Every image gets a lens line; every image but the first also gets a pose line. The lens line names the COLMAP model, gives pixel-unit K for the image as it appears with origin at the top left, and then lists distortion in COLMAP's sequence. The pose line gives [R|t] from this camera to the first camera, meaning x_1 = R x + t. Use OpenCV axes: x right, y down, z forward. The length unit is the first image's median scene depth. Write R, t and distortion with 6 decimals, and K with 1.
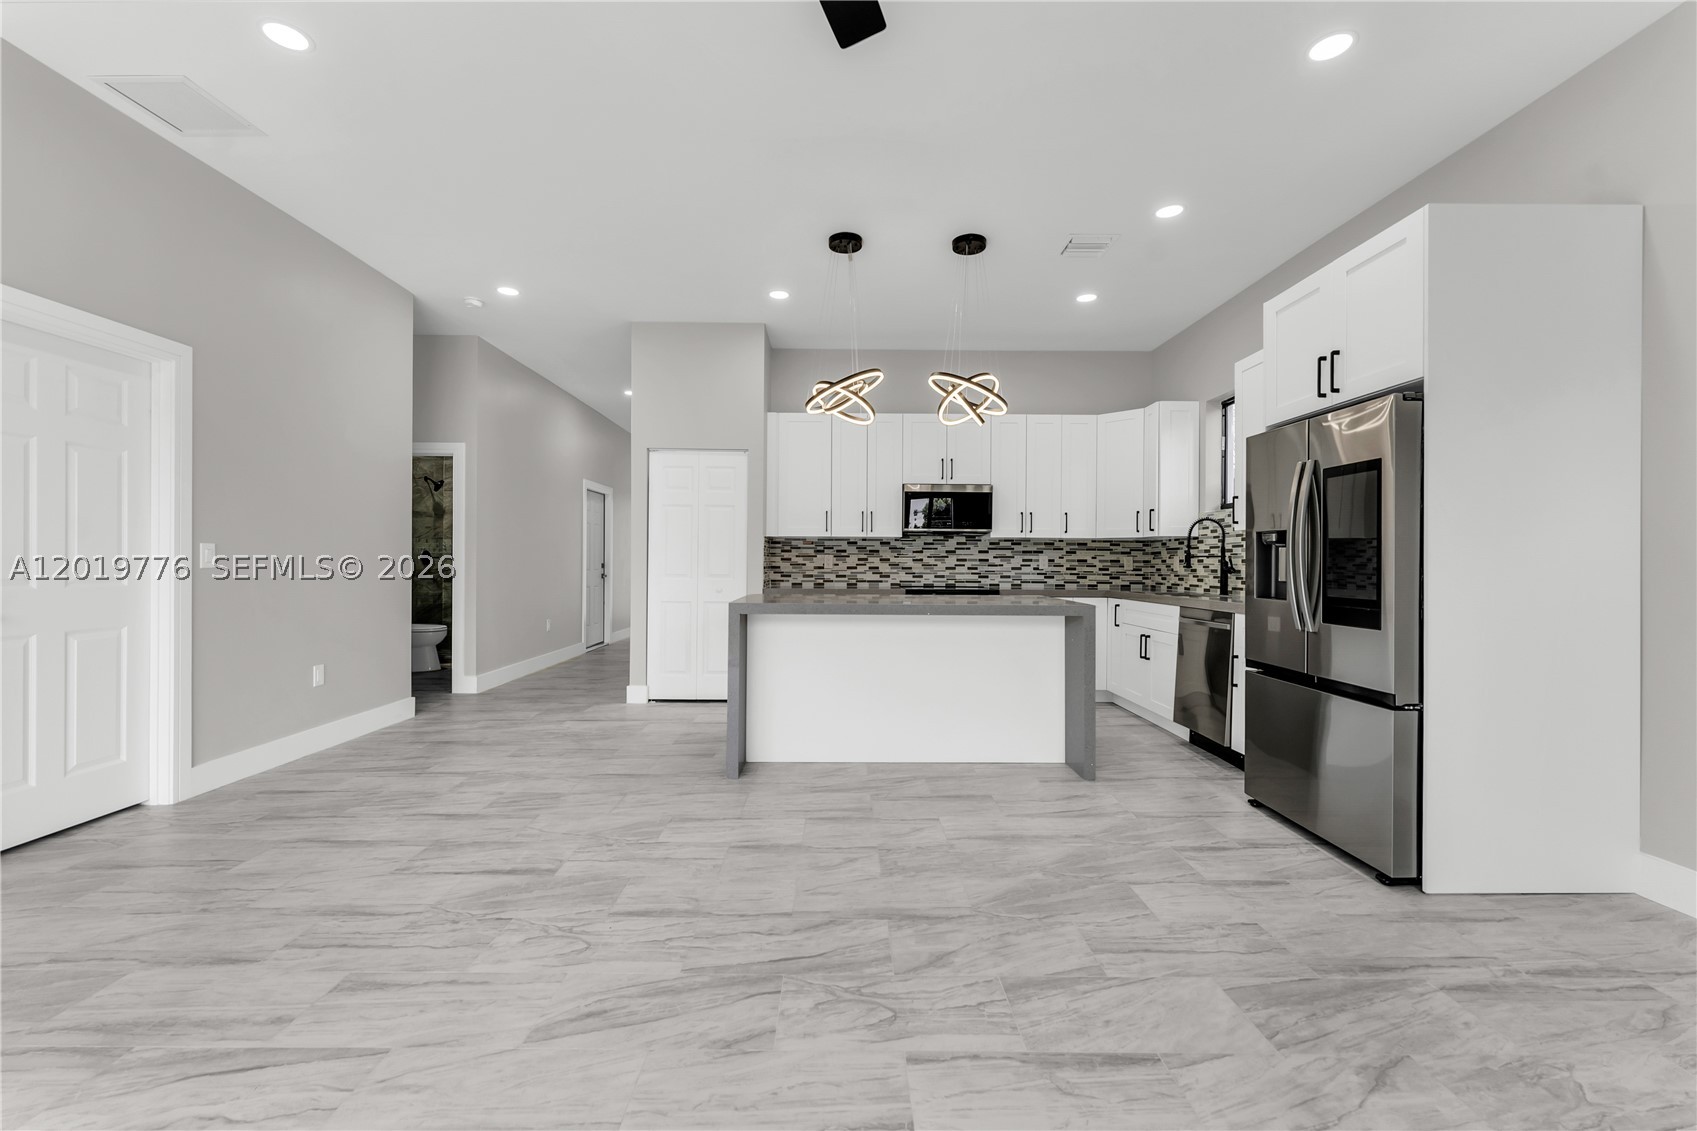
lens RADIAL K [[695.2, 0, 844.5], [0, 695.2, 567.1], [0, 0, 1]] dist [-0.001011, 0.000360]
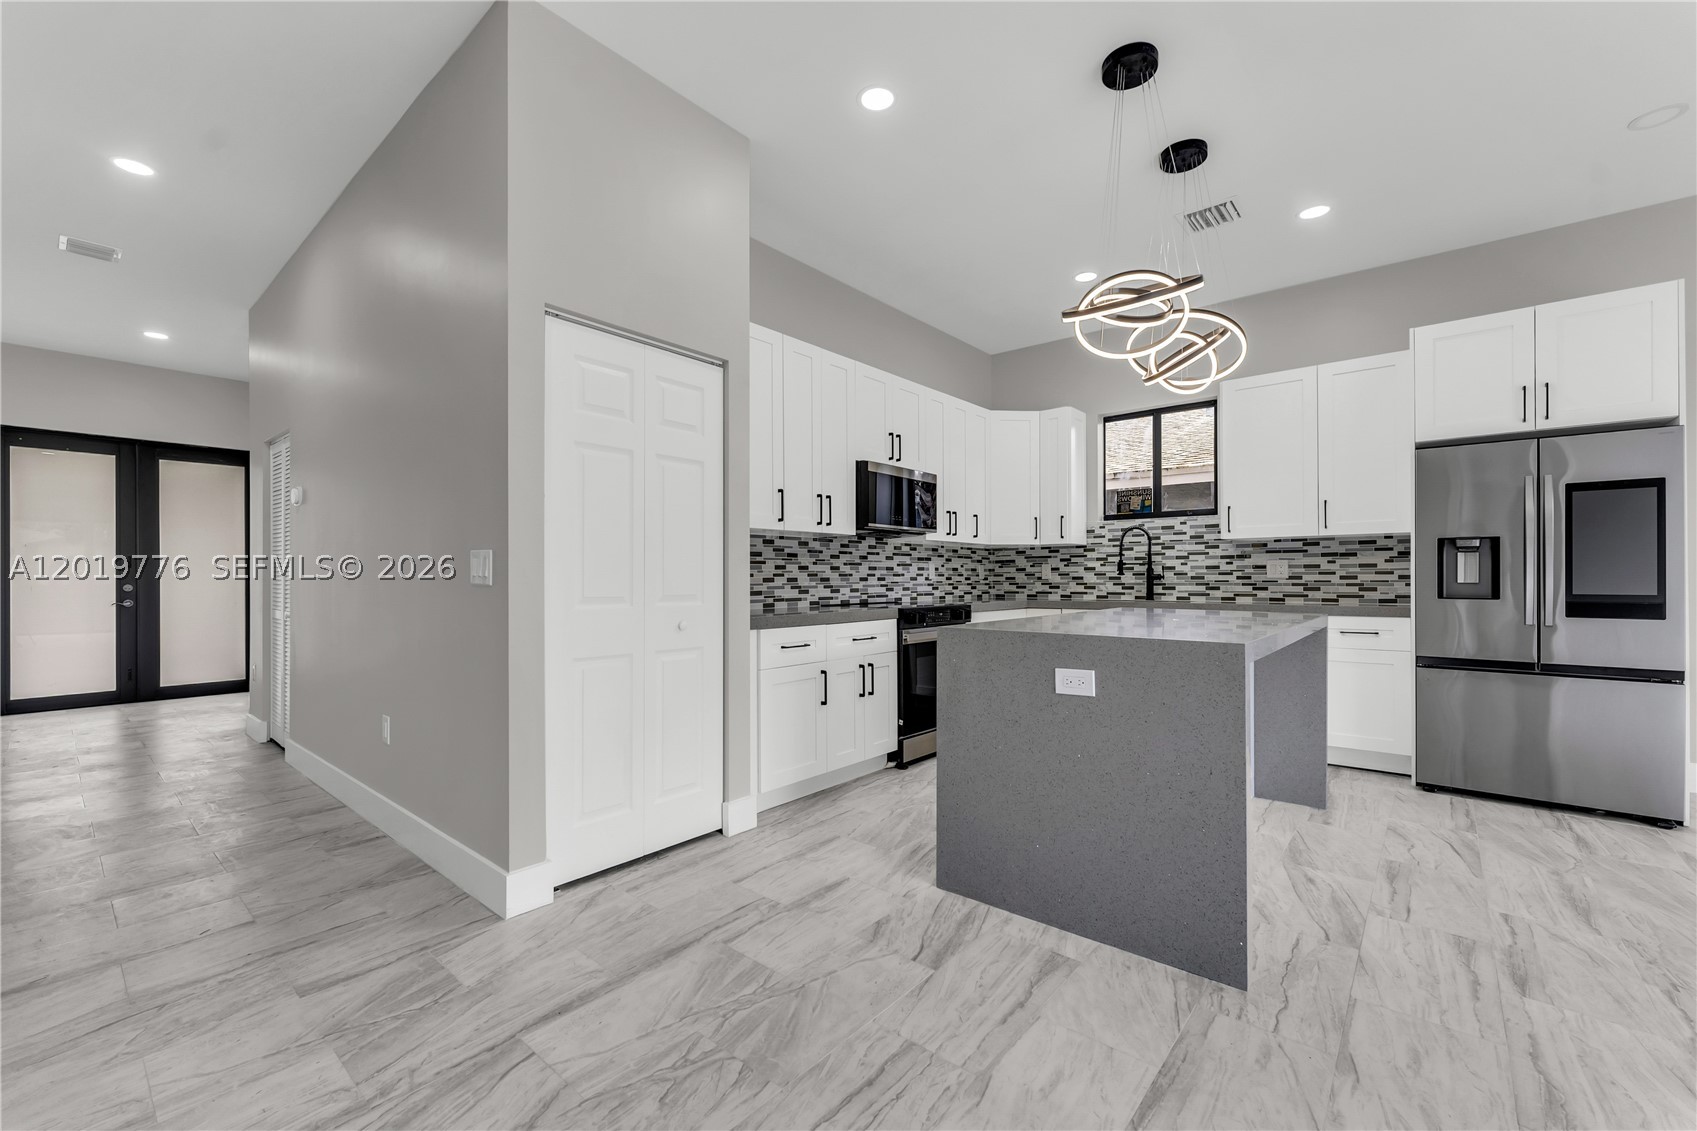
lens RADIAL K [[695.2, 0, 834.3], [0, 695.2, 577.6], [0, 0, 1]] dist [-0.001011, 0.000360]
pose [[0.656536, -0.008791, 0.754243, -0.677445], [0.012538, 0.999921, 0.000741, -0.001464], [-0.754190, 0.008970, 0.656594, 0.804875]]
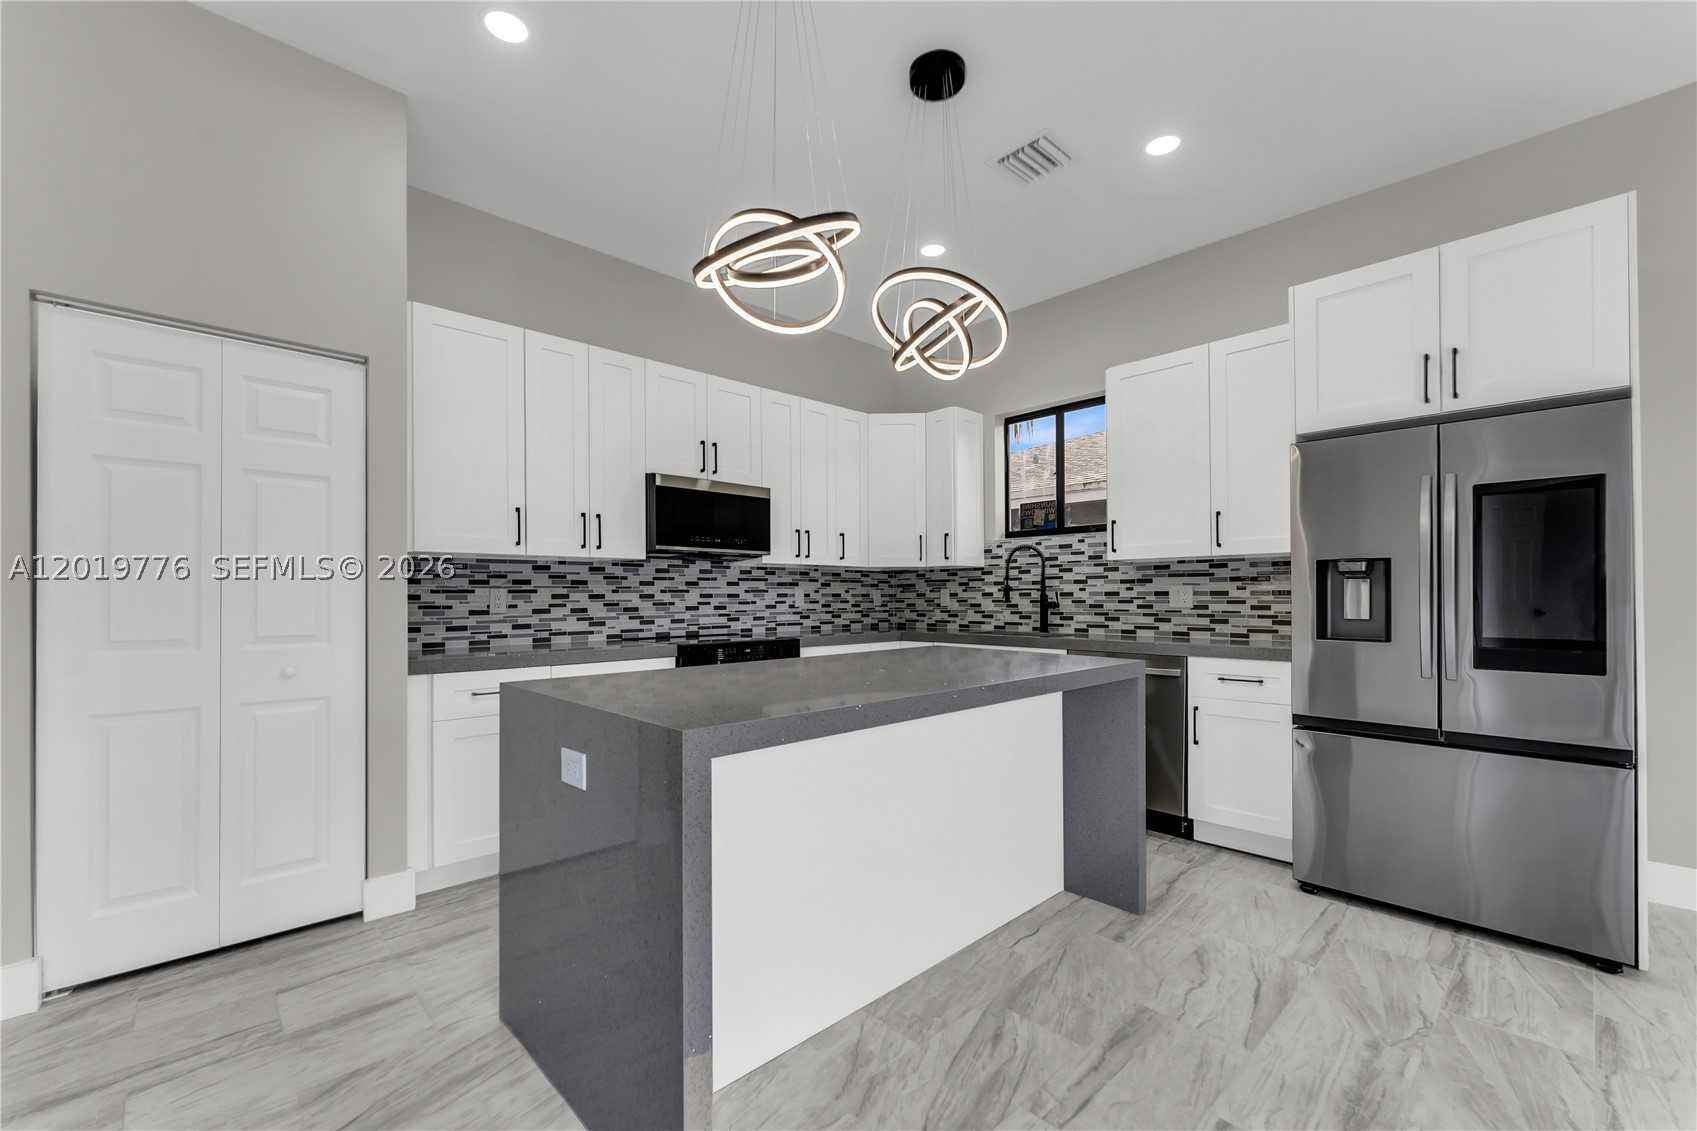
lens RADIAL K [[695.2, 0, 839.2], [0, 695.2, 596.8], [0, 0, 1]] dist [-0.001011, 0.000360]
pose [[0.732880, -0.011354, 0.680263, -0.306968], [0.013707, 0.999904, 0.001922, -0.013213], [-0.680219, 0.007916, 0.732966, 0.629511]]
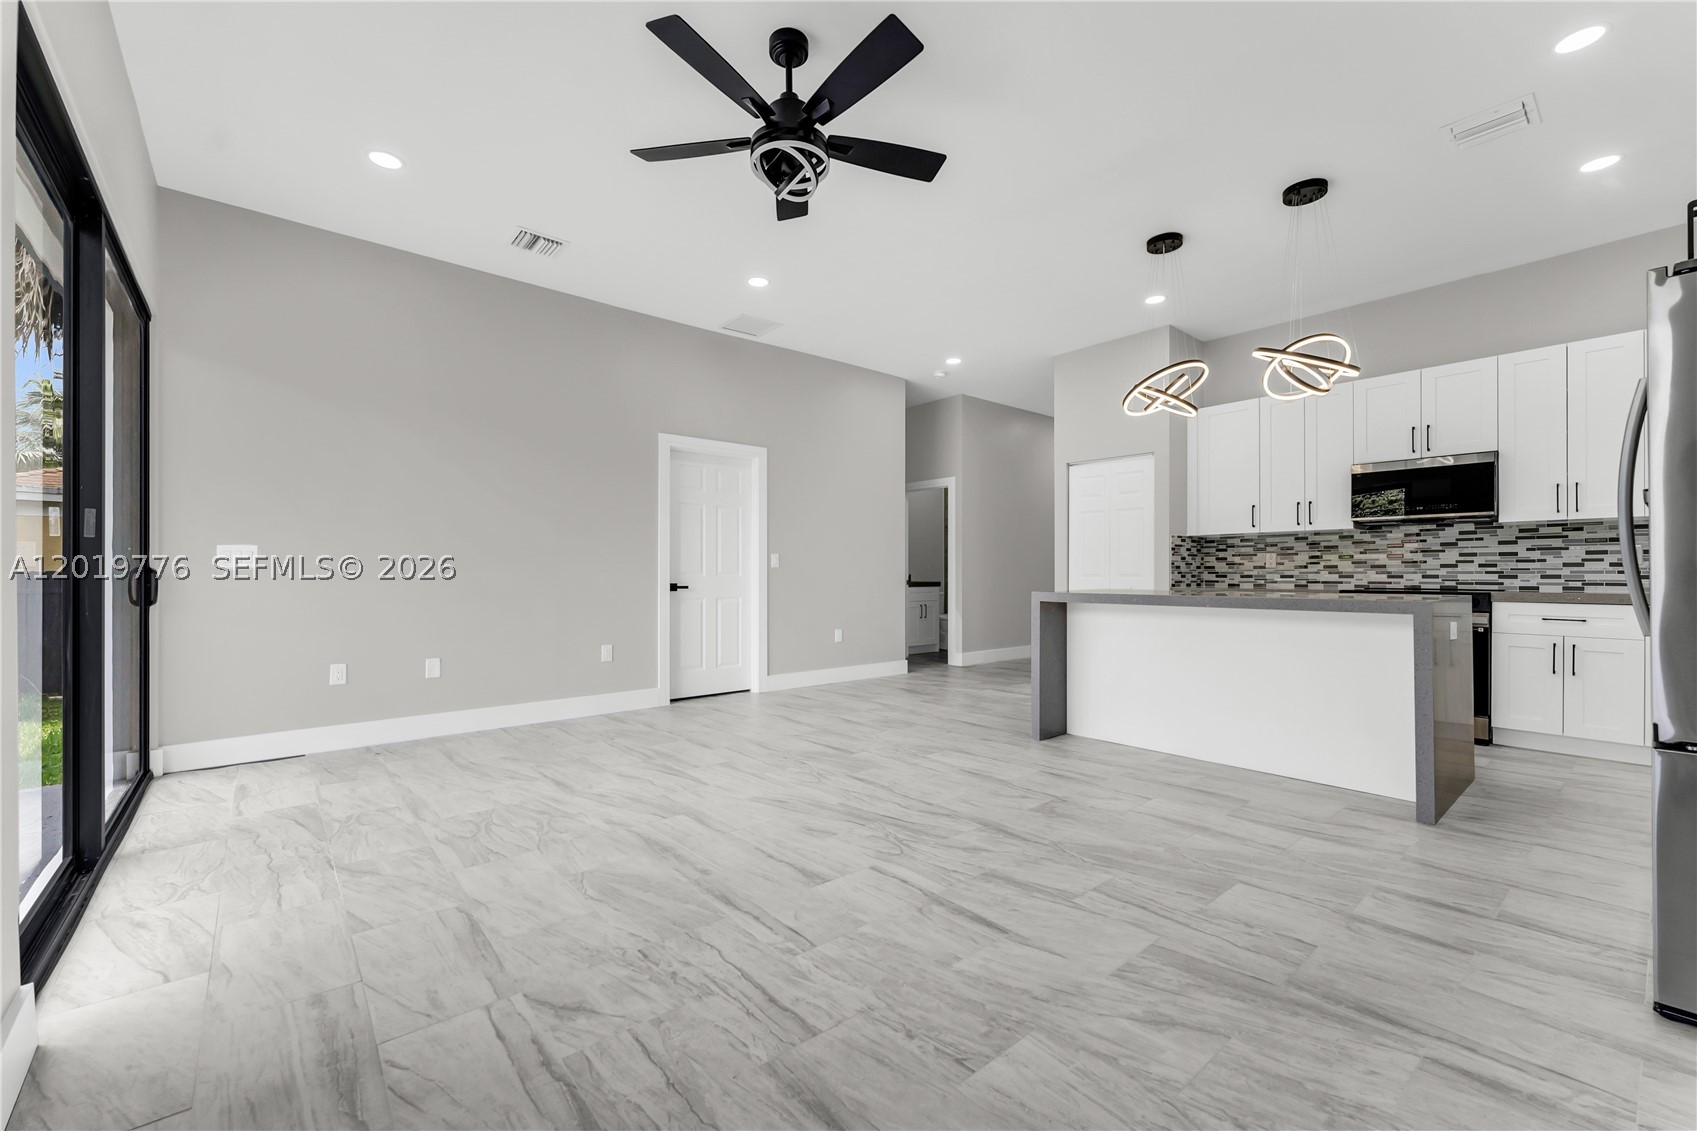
lens RADIAL K [[695.2, 0, 834.3], [0, 695.2, 571.9], [0, 0, 1]] dist [-0.001011, 0.000360]
pose [[0.627261, -0.008595, -0.778761, 0.497034], [-0.002153, 0.999916, -0.012770, 0.030336], [0.778806, 0.009687, 0.627190, -0.013823]]
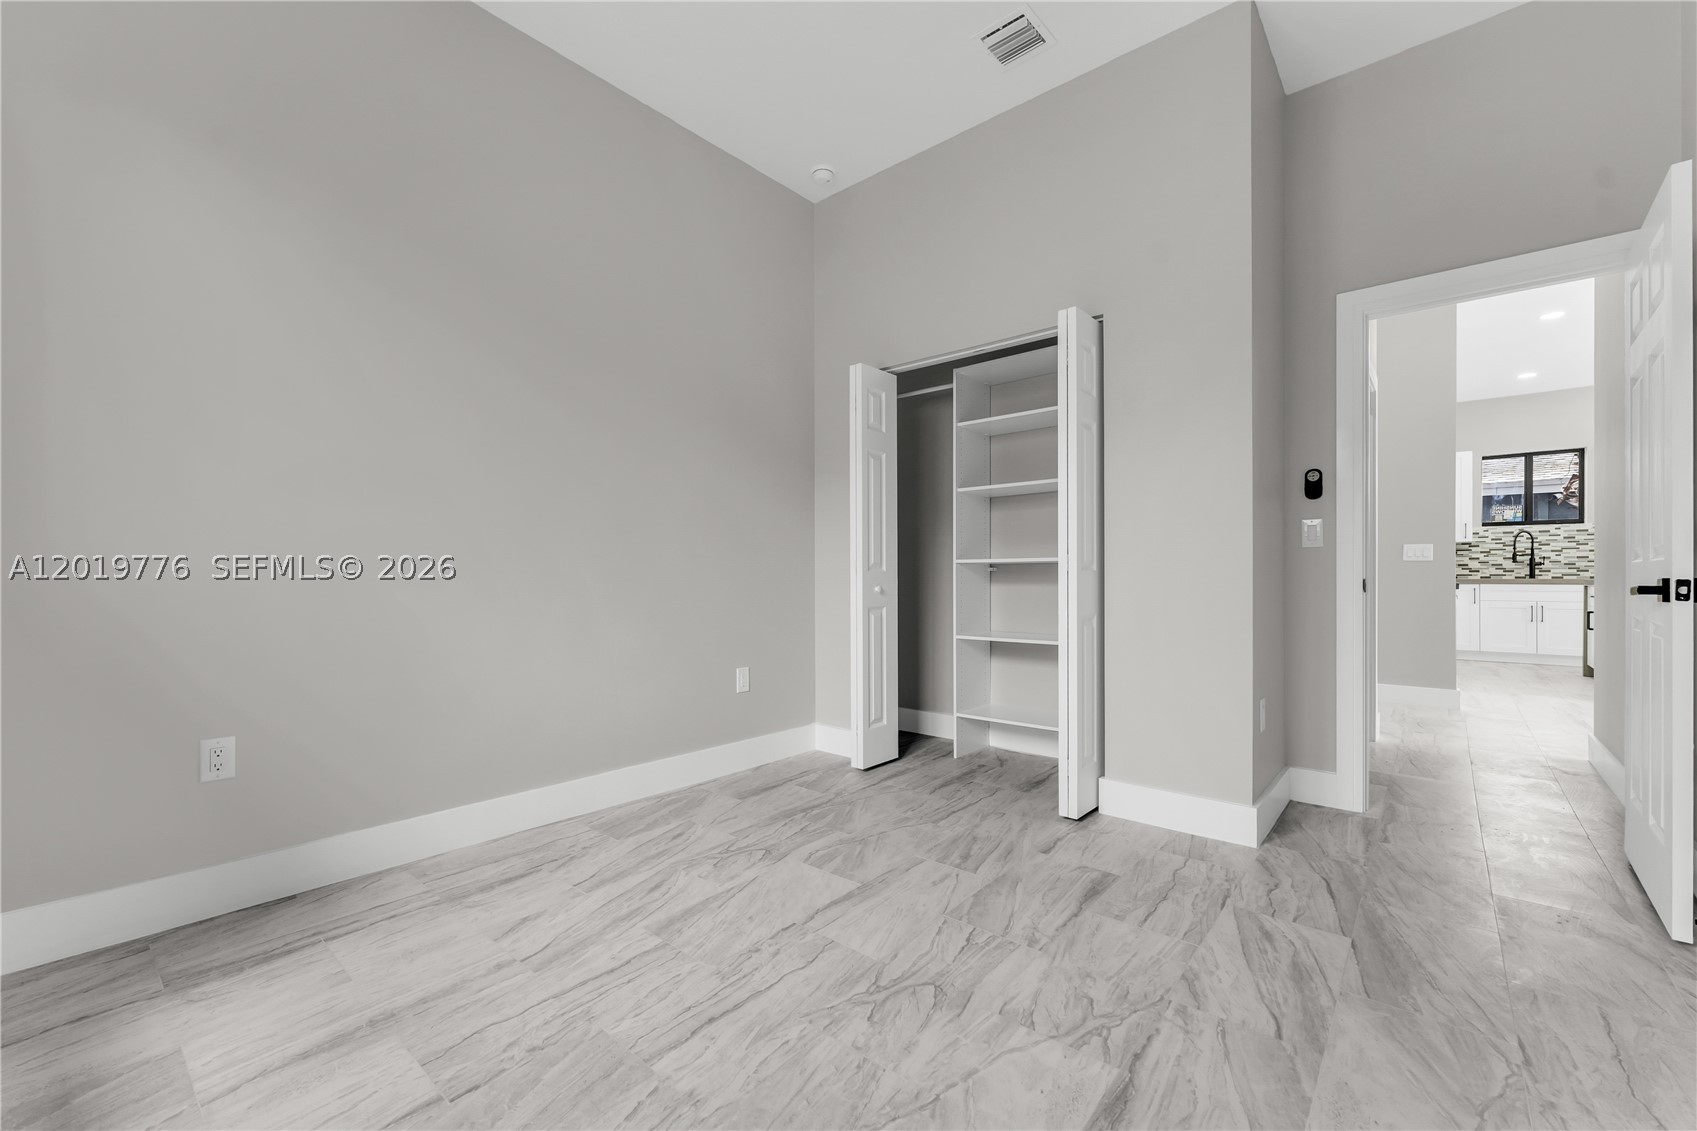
lens RADIAL K [[695.2, 0, 817.1], [0, 695.2, 566.2], [0, 0, 1]] dist [-0.001011, 0.000360]
pose [[0.687041, -0.014898, 0.726466, -2.128159], [0.019719, 0.999804, 0.001855, -0.030742], [-0.726351, 0.013050, 0.687200, 1.320770]]
